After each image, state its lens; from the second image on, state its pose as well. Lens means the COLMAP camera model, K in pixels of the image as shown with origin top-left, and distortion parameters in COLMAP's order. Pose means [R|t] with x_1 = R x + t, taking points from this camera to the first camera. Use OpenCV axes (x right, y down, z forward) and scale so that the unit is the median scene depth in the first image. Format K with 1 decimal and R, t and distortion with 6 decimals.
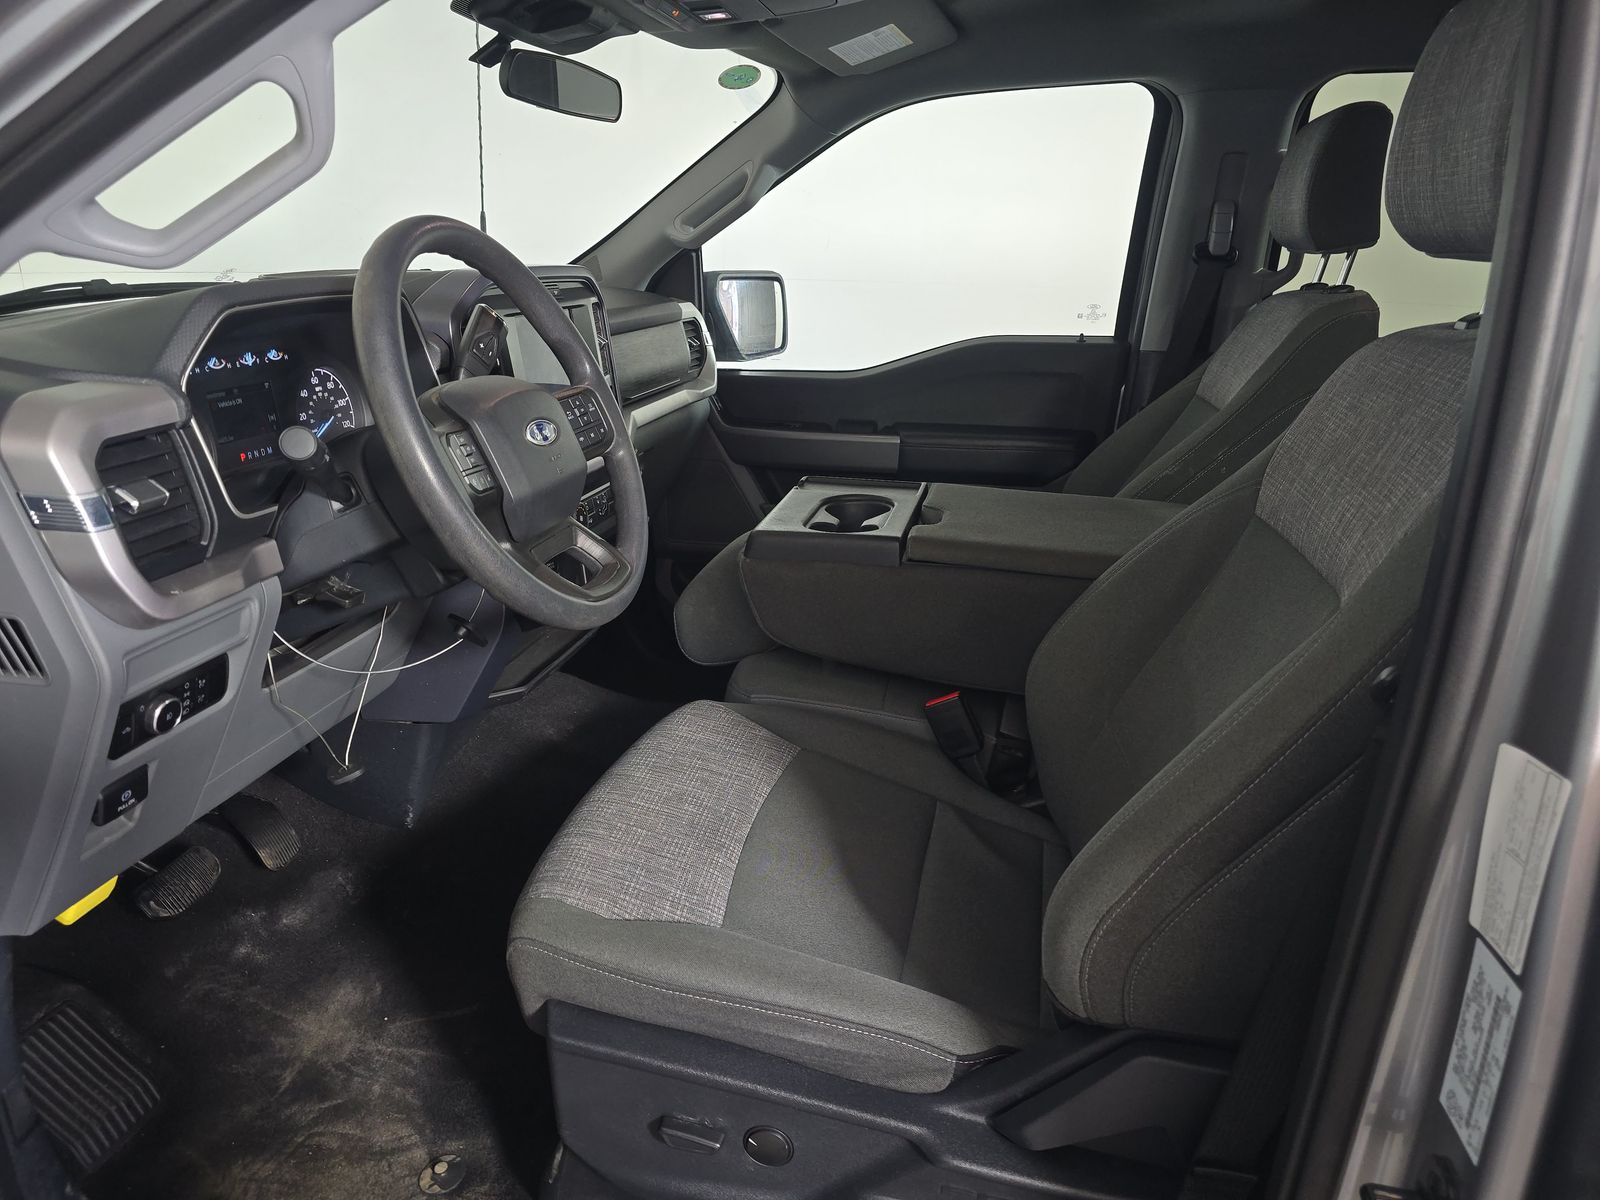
lens RADIAL K [[1097.4, 0, 805.9], [0, 1097.4, 608.0], [0, 0, 1]] dist [0.040247, -0.026621]
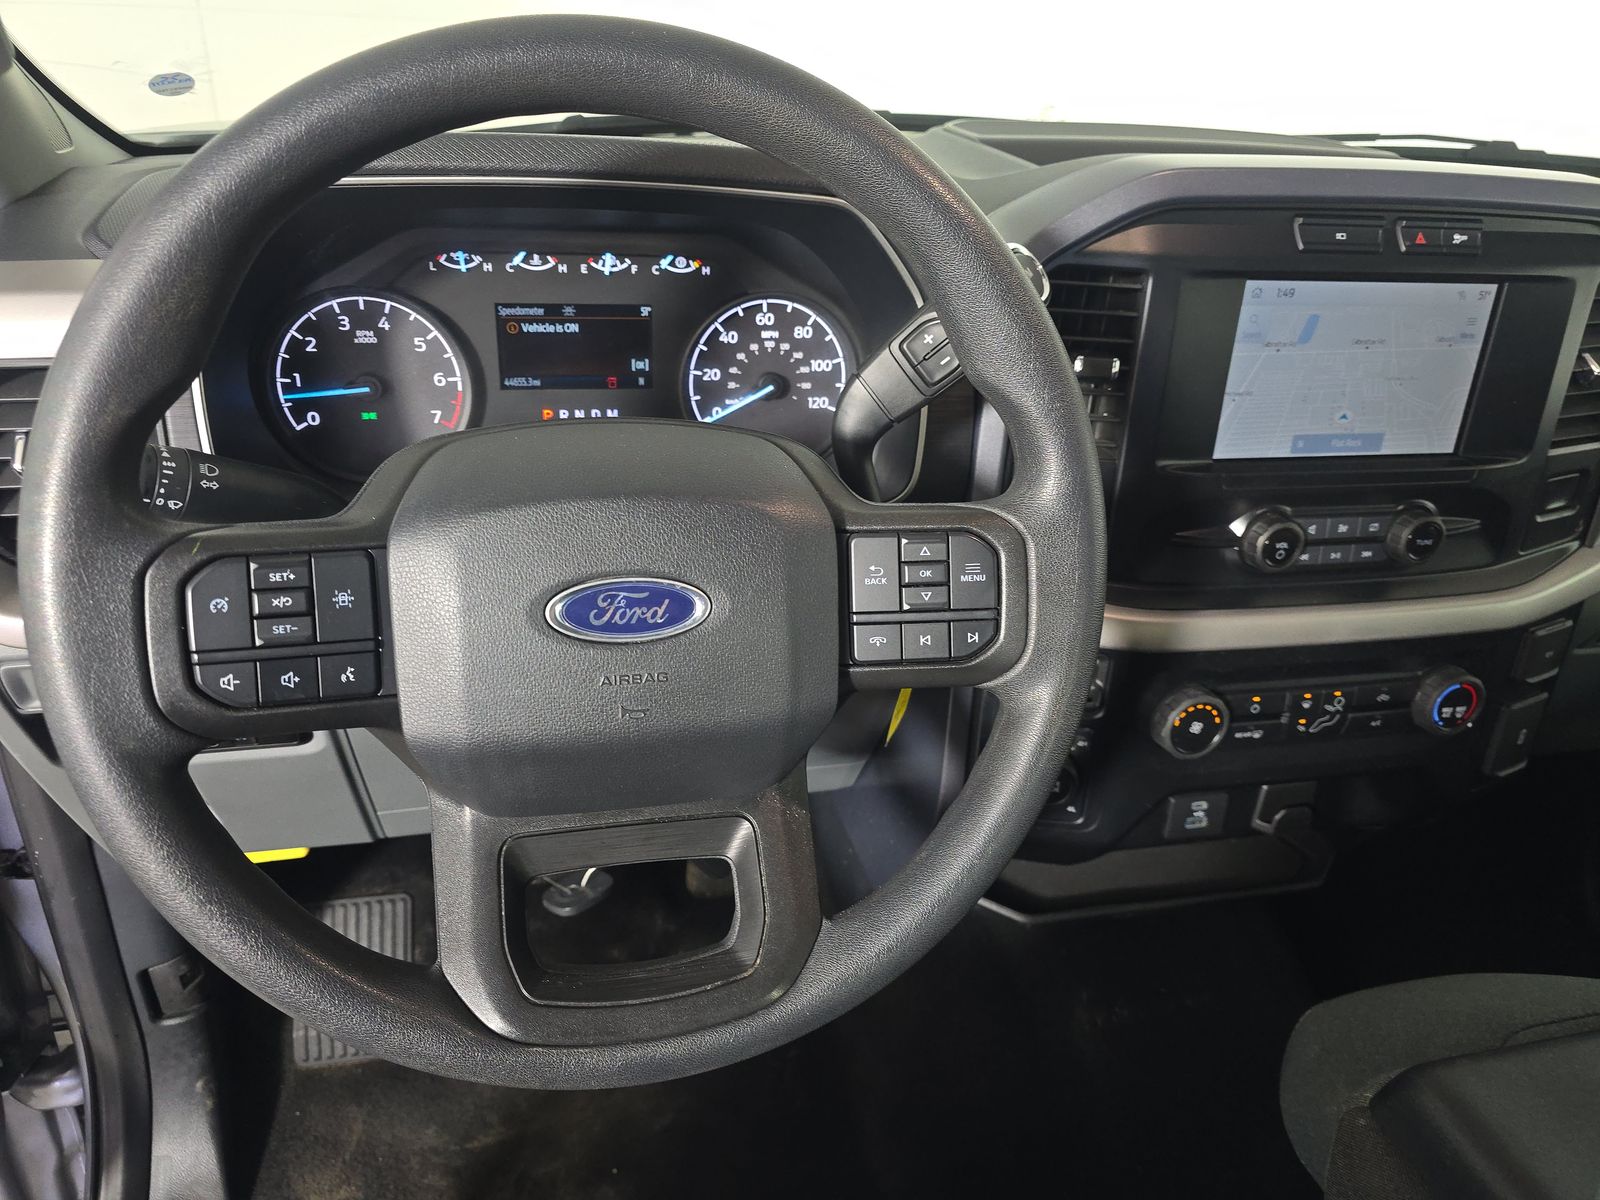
lens RADIAL K [[1097.4, 0, 786.8], [0, 1097.4, 600.4], [0, 0, 1]] dist [0.040247, -0.026621]
pose [[0.428407, 0.454897, -0.780728, 0.110803], [-0.348571, 0.880354, 0.321674, -0.386811], [0.833646, 0.134332, 0.535714, 1.052513]]
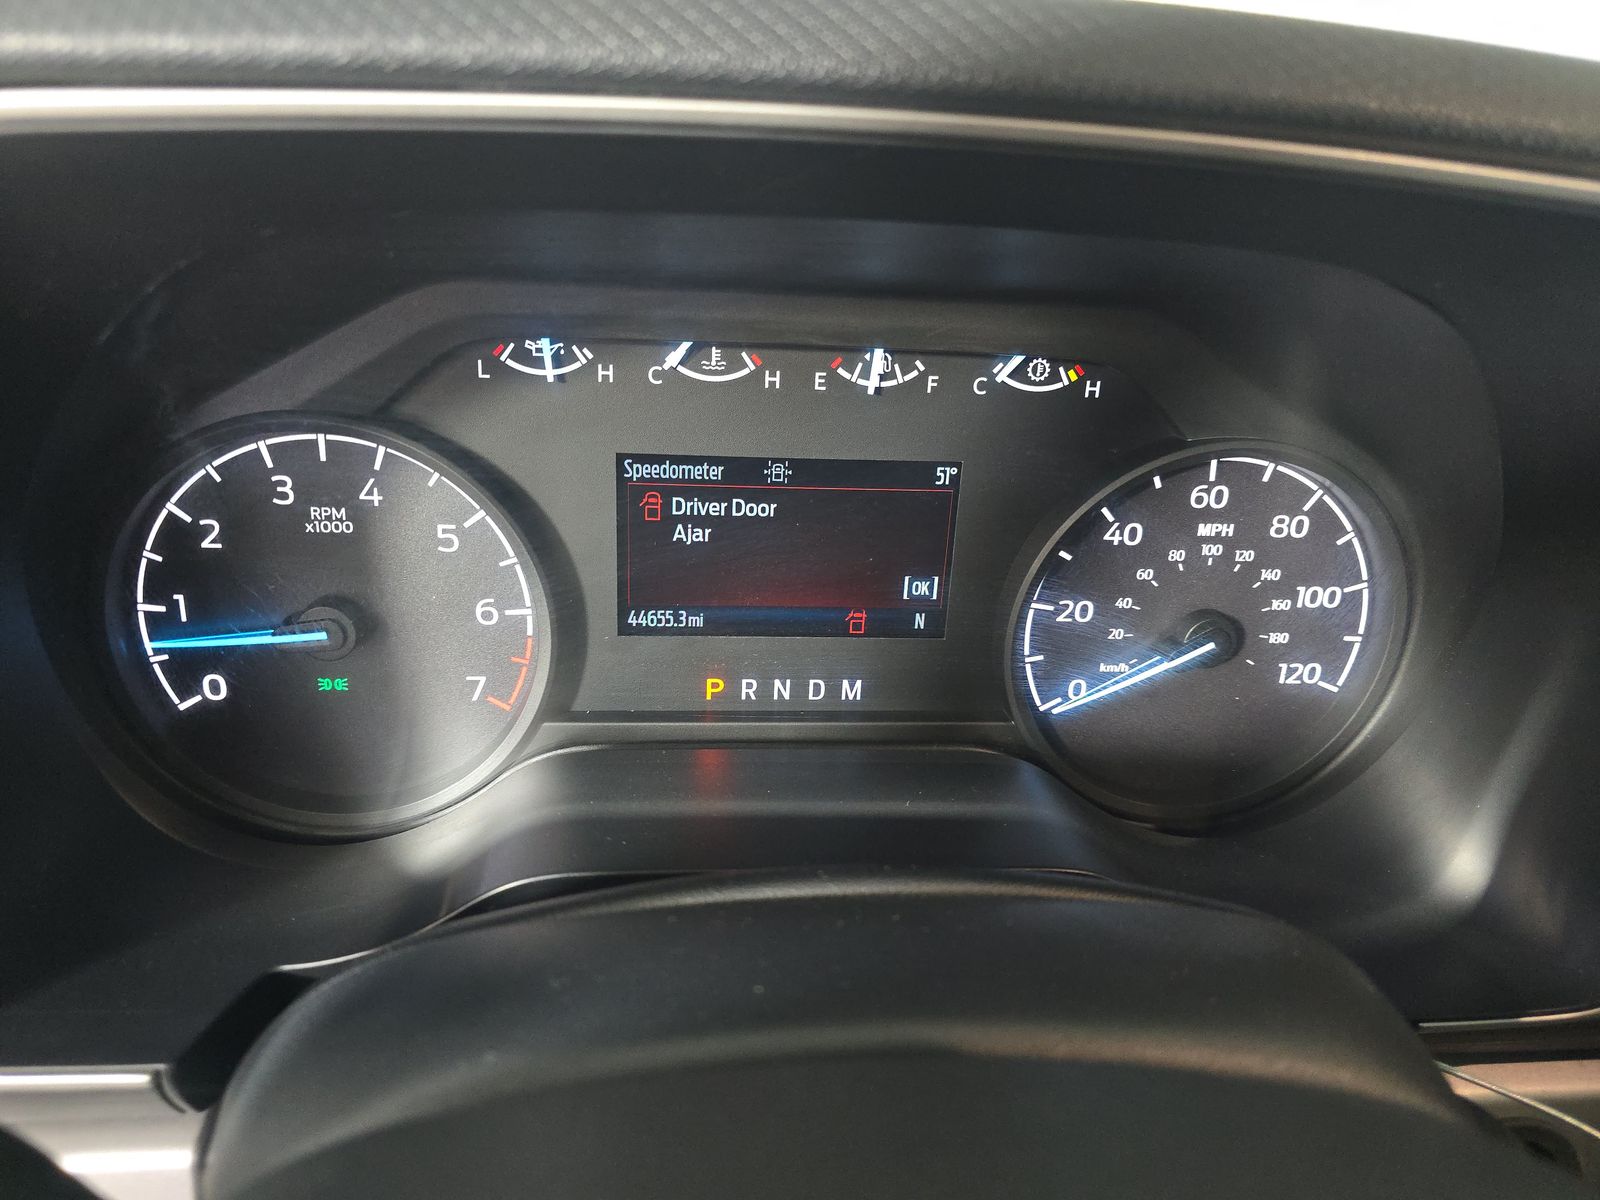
lens RADIAL K [[1097.4, 0, 783.1], [0, 1097.4, 597.2], [0, 0, 1]] dist [0.040247, -0.026621]
pose [[0.296258, 0.414179, -0.860632, -0.356008], [-0.357686, 0.883622, 0.302115, -0.331180], [0.885603, 0.218332, 0.409926, 1.186240]]
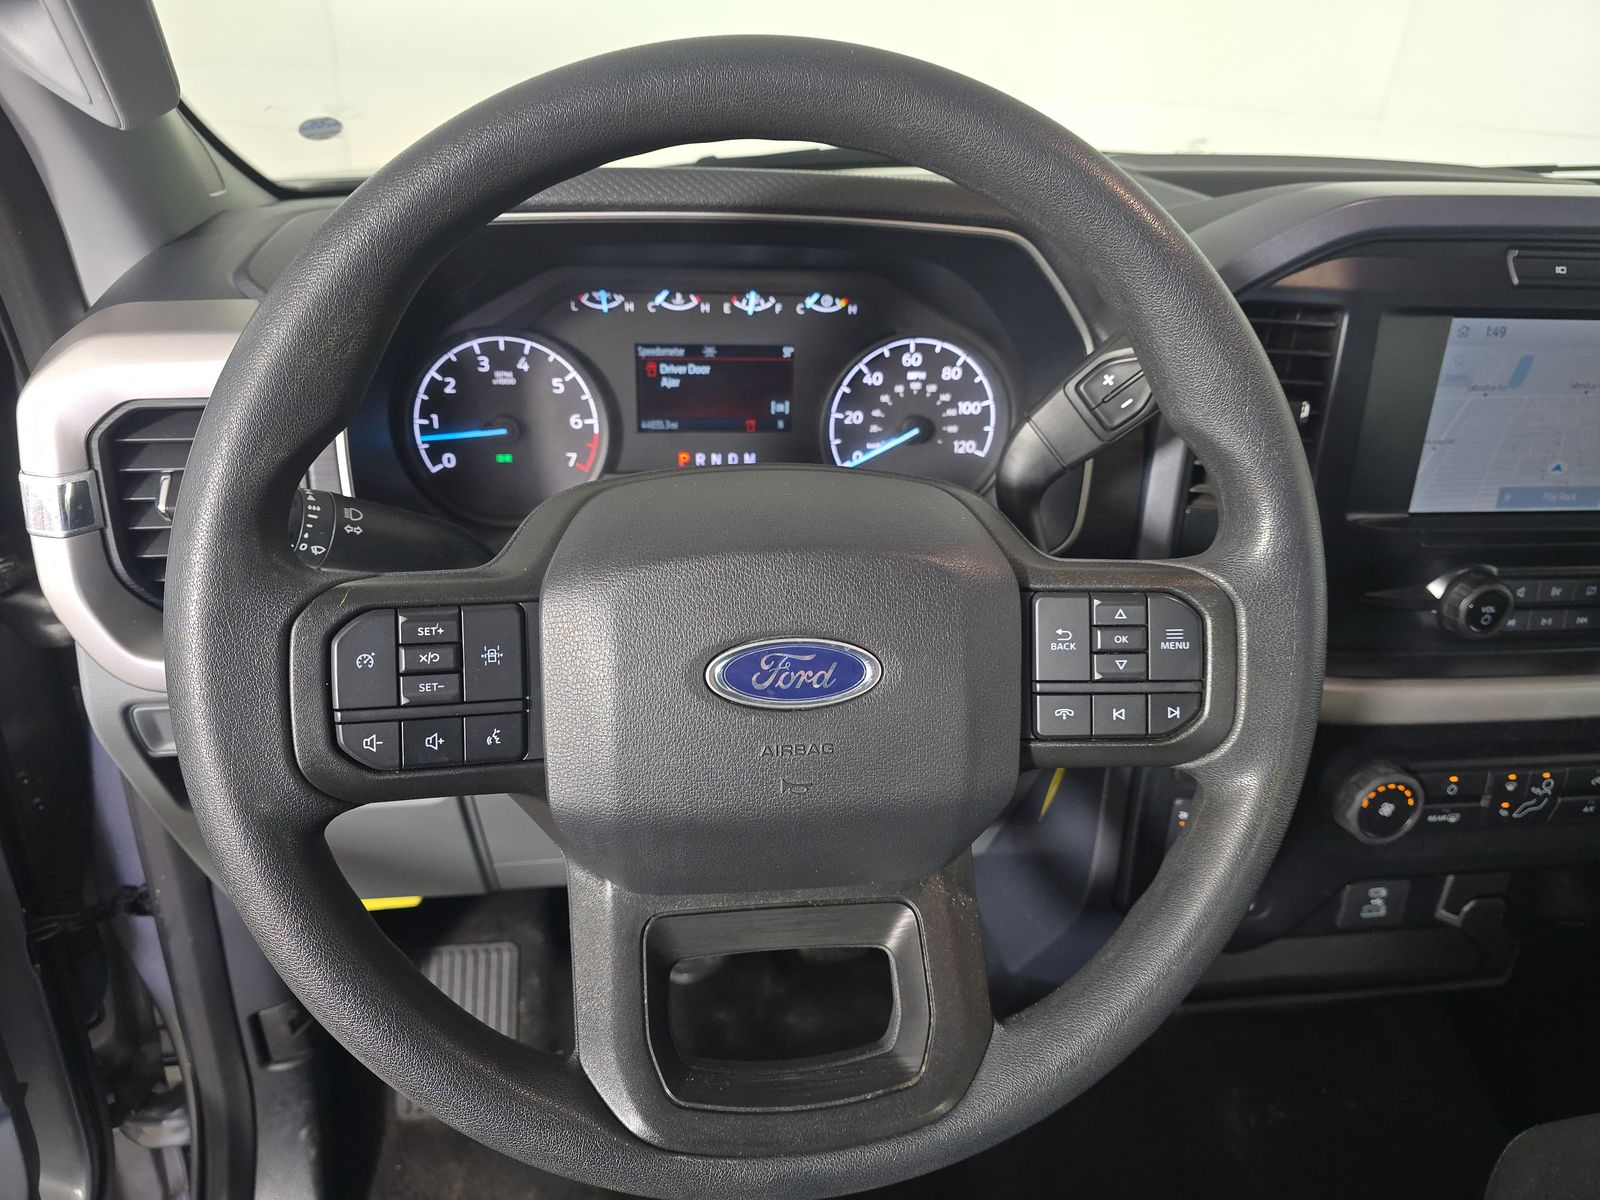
lens RADIAL K [[1097.4, 0, 789.1], [0, 1097.4, 599.3], [0, 0, 1]] dist [0.040247, -0.026621]
pose [[0.356078, 0.432085, -0.828560, 0.054230], [-0.341484, 0.885518, 0.315033, -0.366993], [0.869826, 0.170764, 0.462864, 1.043002]]
